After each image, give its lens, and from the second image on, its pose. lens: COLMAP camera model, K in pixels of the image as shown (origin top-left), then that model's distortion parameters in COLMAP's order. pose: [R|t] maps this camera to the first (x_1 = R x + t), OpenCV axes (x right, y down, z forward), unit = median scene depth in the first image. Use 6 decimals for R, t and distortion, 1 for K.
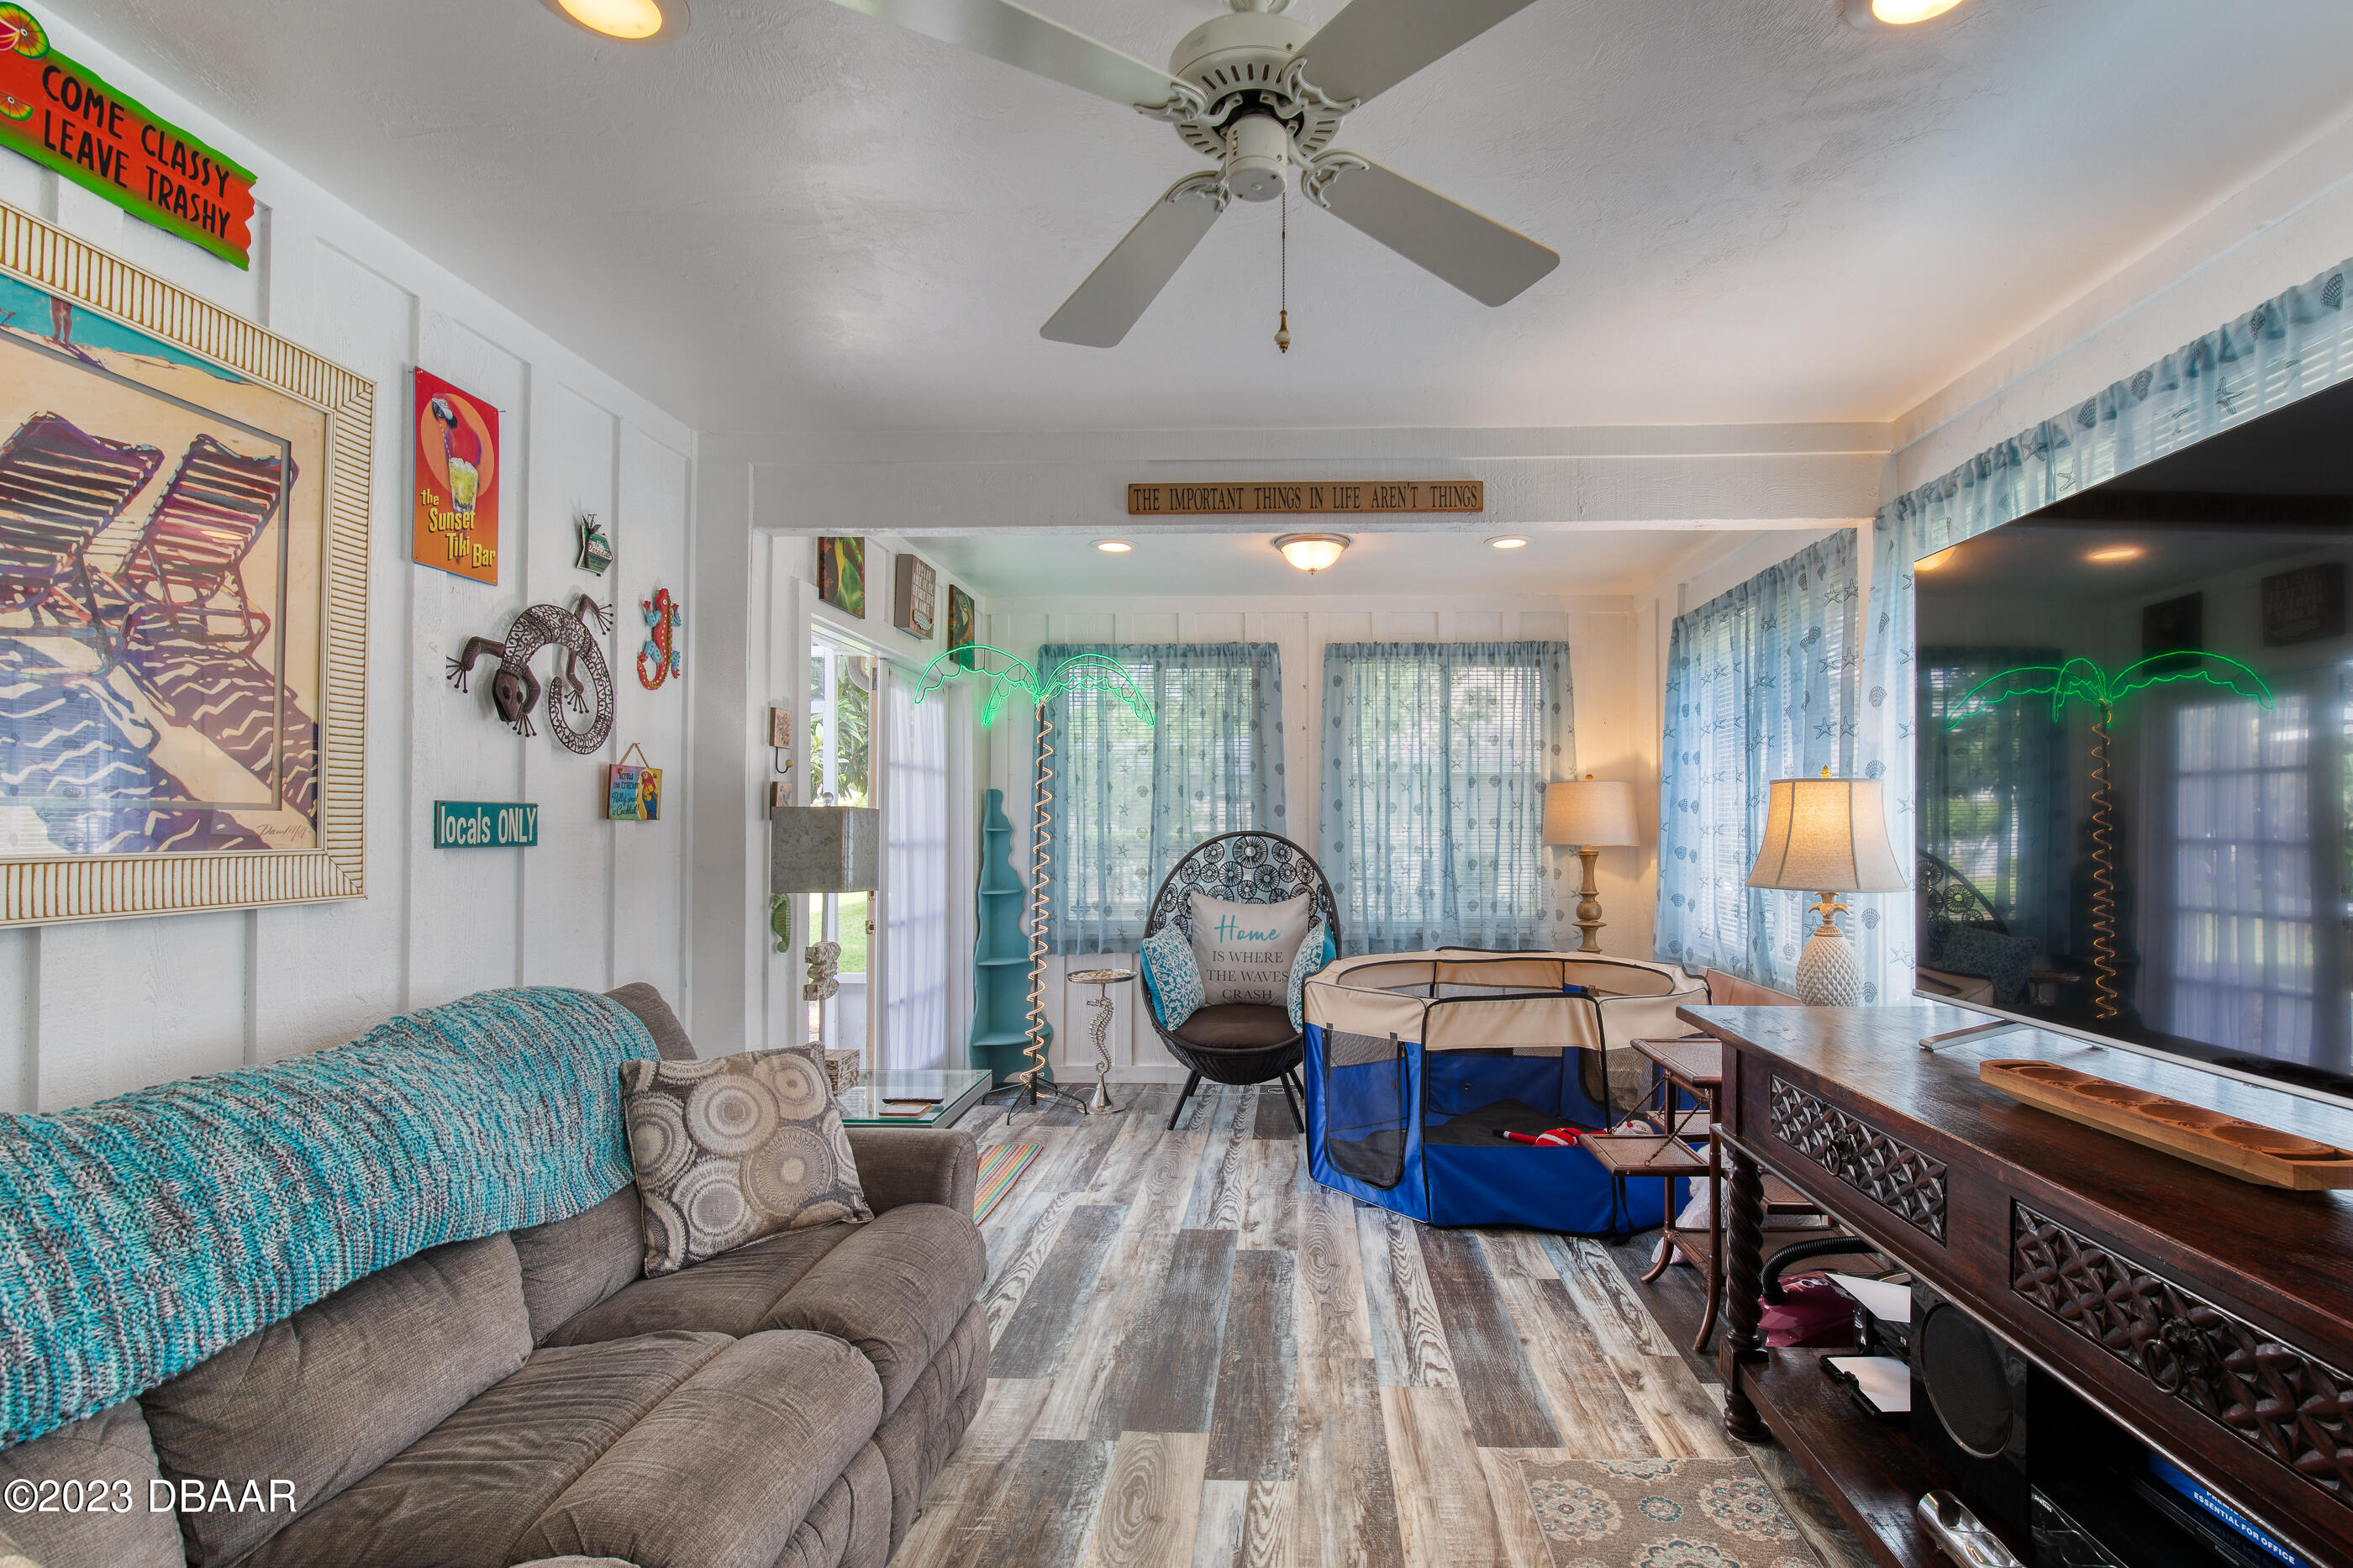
lens RADIAL K [[1105.1, 0, 1262.3], [0, 1105.1, 788.9], [0, 0, 1]] dist [-0.061076, 0.000132]
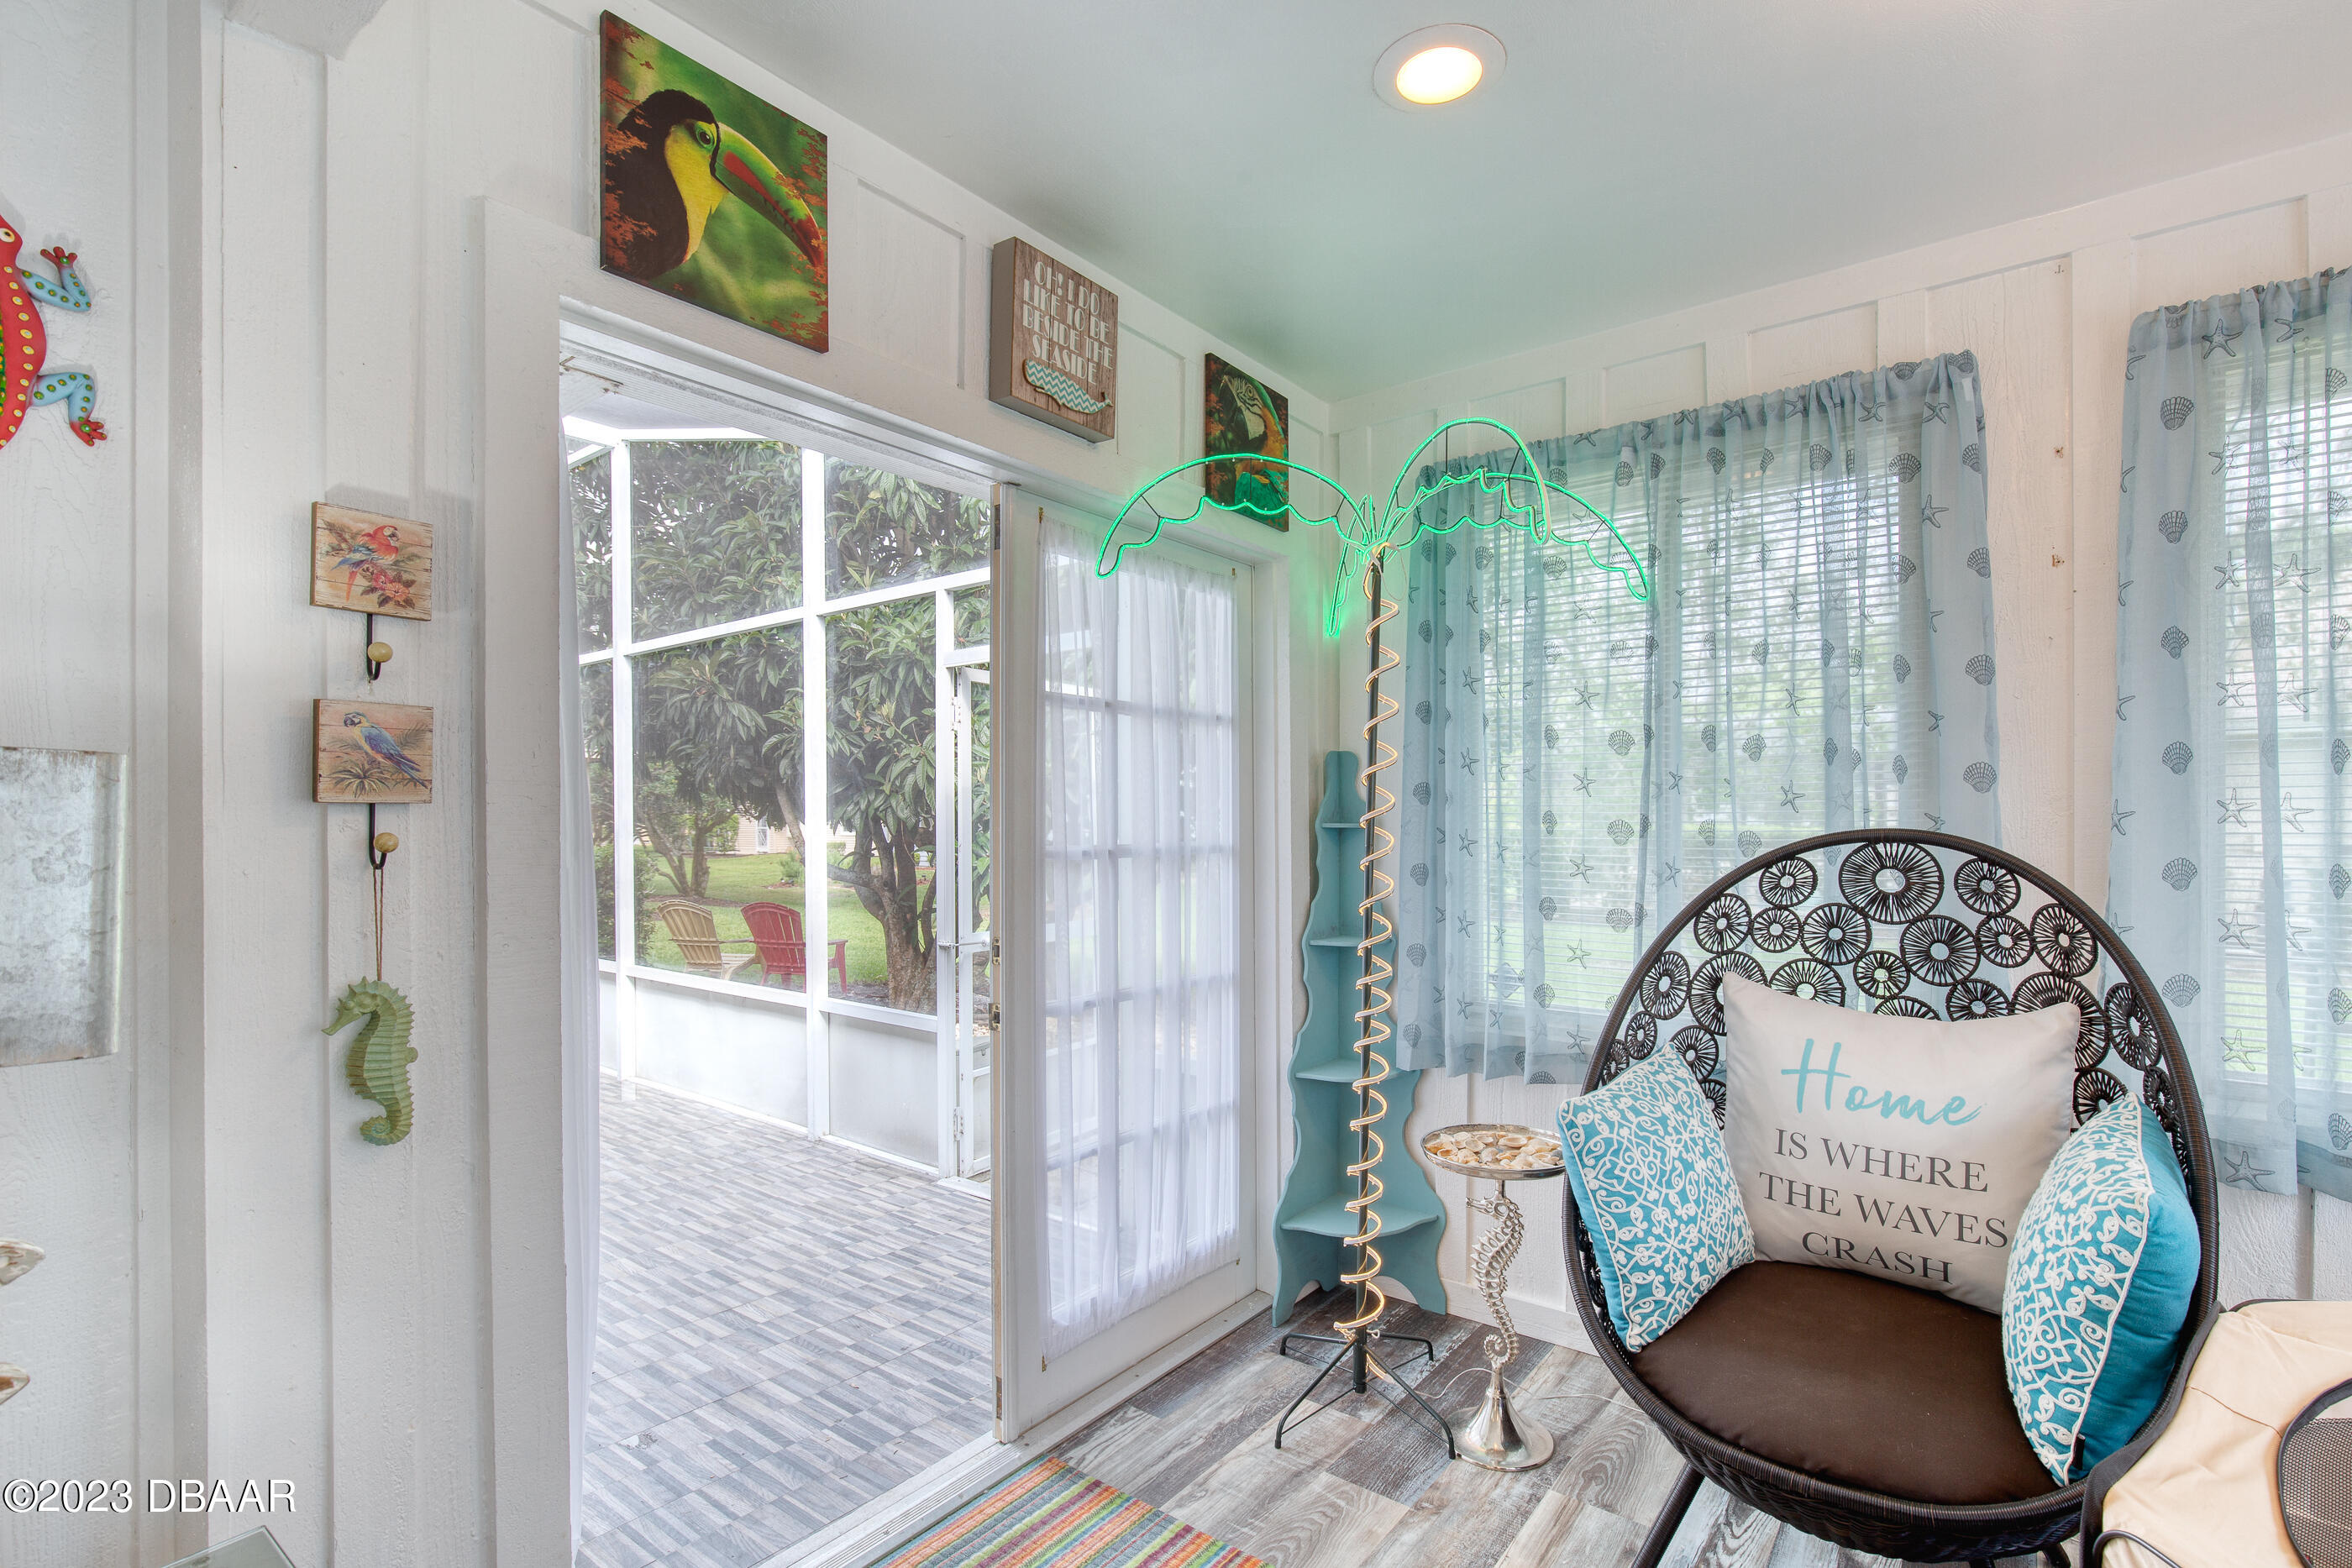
lens RADIAL K [[1071.1, 0, 1222.6], [0, 1071.1, 823.9], [0, 0, 1]] dist [-0.010947, 0.000883]
pose [[0.821263, 0.001143, -0.570548, 0.011269], [0.019984, 0.999327, 0.030766, 0.020582], [0.570199, -0.036669, 0.820687, 0.577079]]
